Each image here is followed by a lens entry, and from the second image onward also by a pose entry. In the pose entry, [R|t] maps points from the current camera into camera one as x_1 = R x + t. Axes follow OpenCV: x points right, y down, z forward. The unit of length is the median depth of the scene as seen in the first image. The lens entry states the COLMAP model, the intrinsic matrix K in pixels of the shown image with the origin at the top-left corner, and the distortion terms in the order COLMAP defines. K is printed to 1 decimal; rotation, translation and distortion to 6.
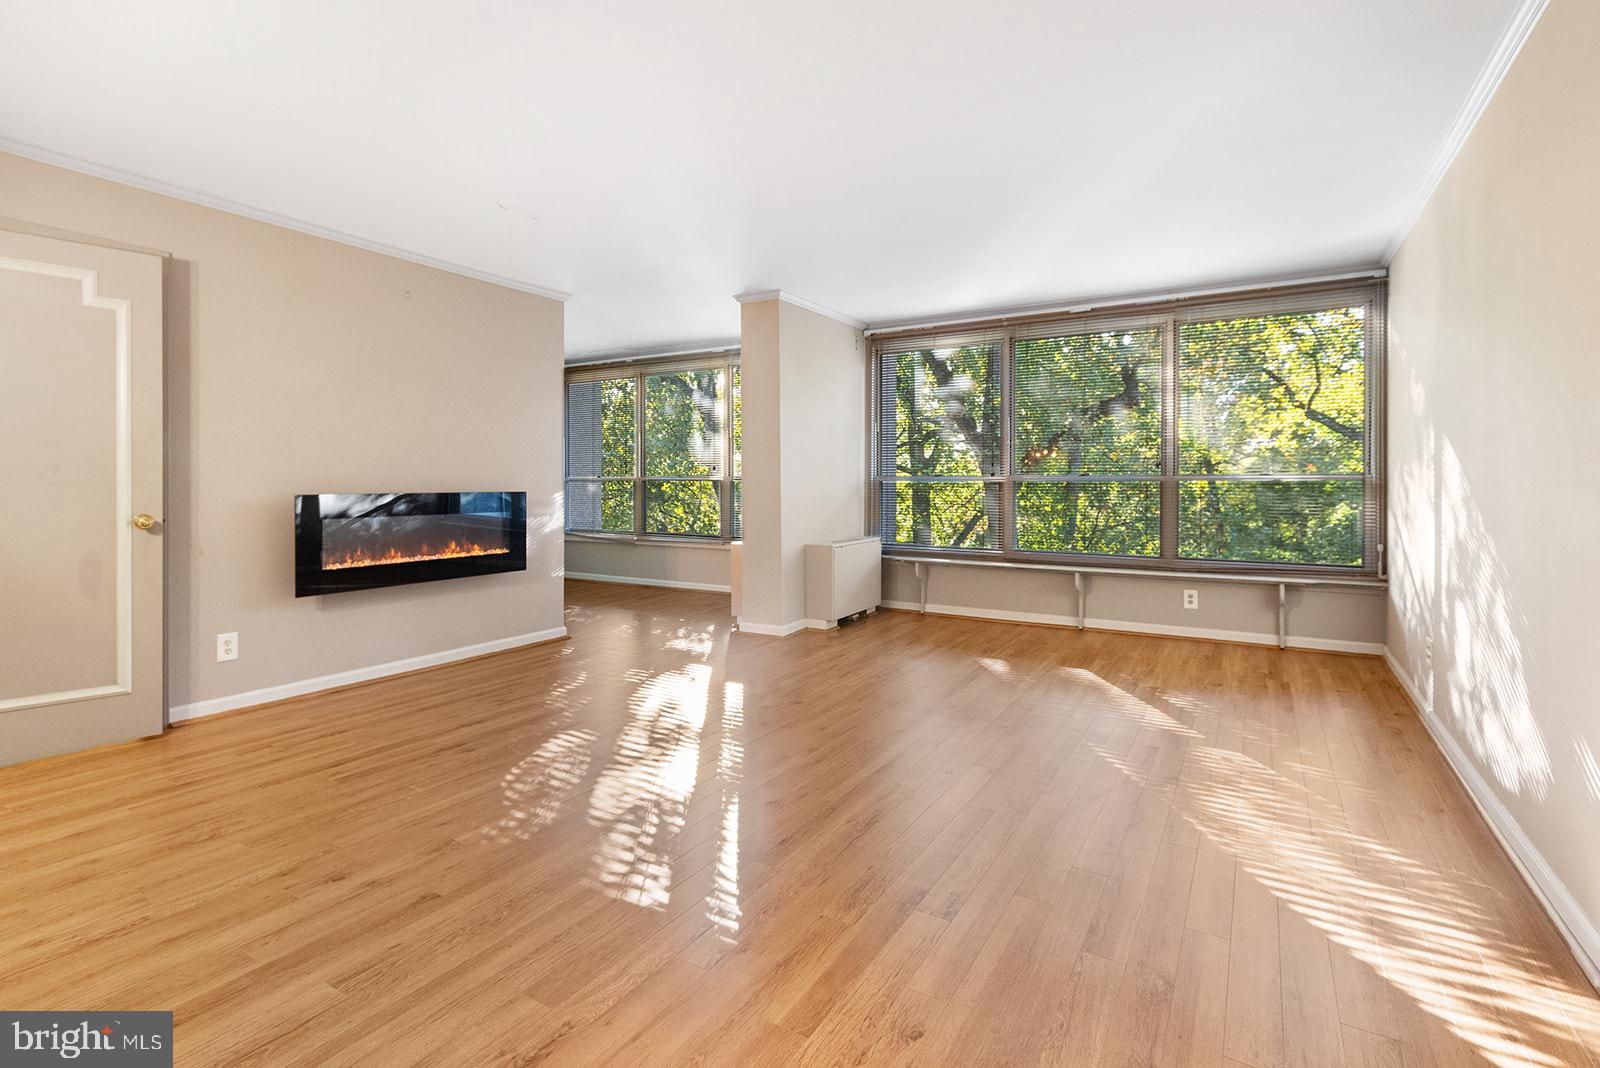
lens RADIAL K [[748.4, 0, 799.7], [0, 748.4, 486.3], [0, 0, 1]] dist [0.000698, -0.000013]
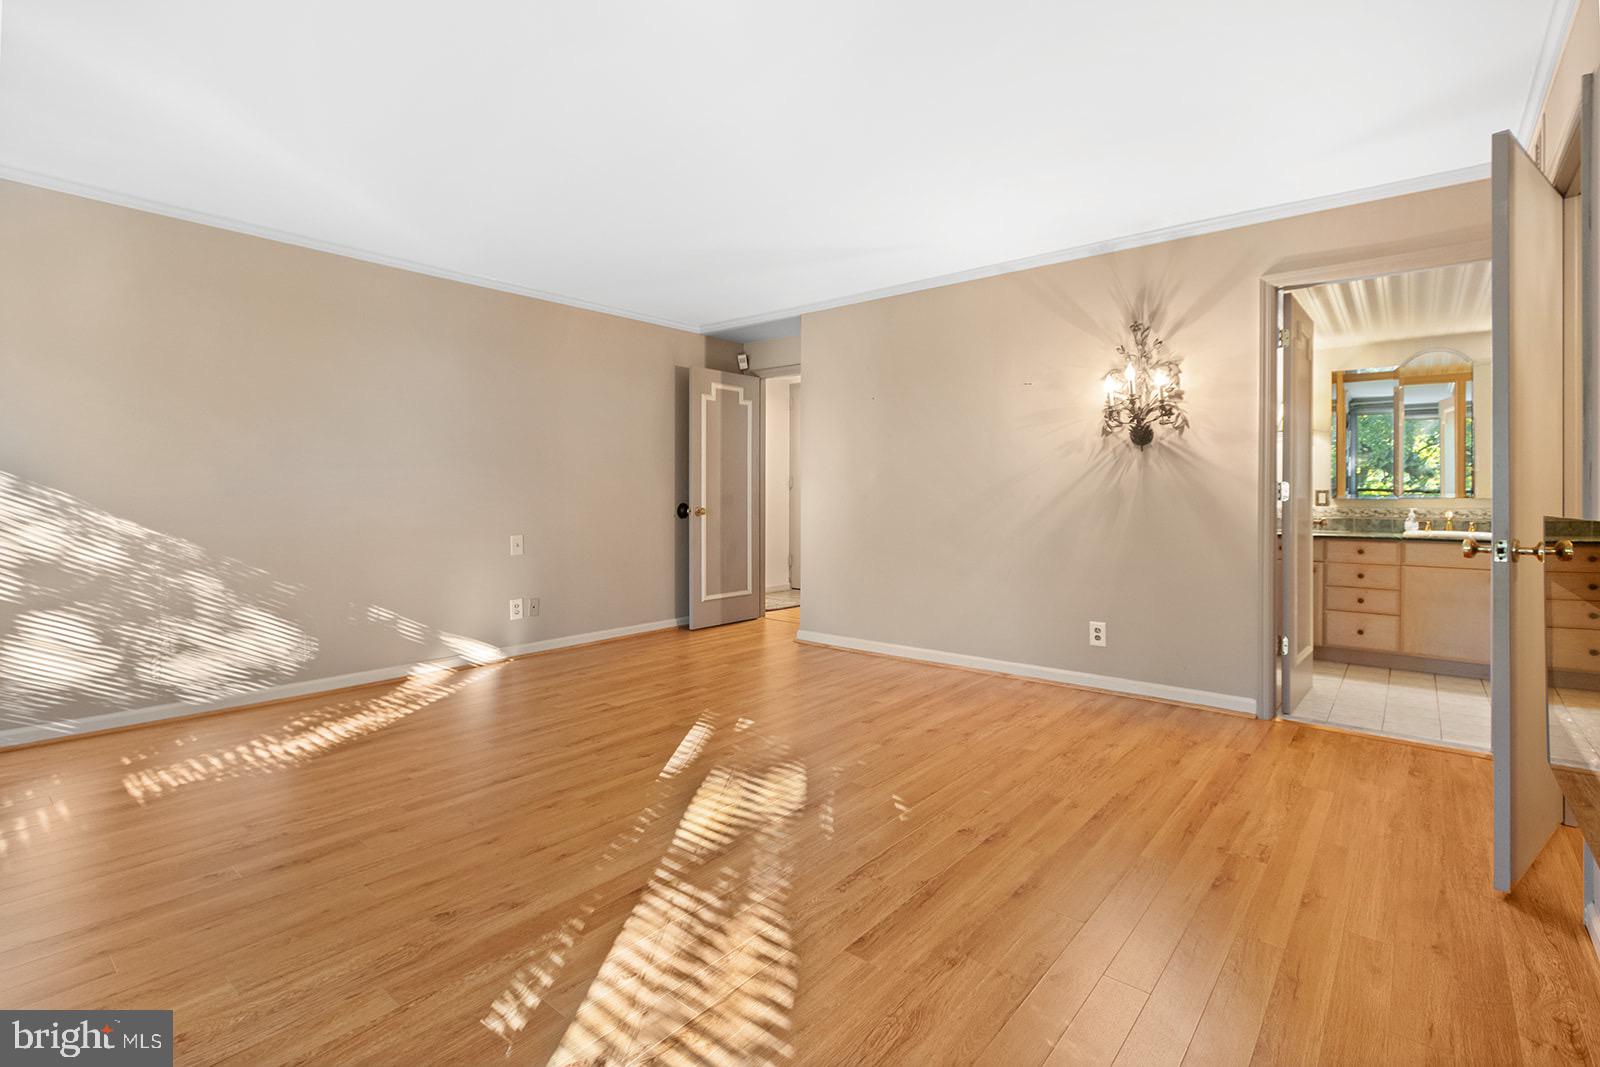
lens RADIAL K [[748.4, 0, 799.7], [0, 748.4, 485.8], [0, 0, 1]] dist [0.000698, -0.000013]
pose [[-0.989780, -0.004688, 0.142527, -0.461538], [-0.004730, 0.999989, 0.000038, -0.010023], [-0.142526, -0.000636, -0.989791, 2.187655]]
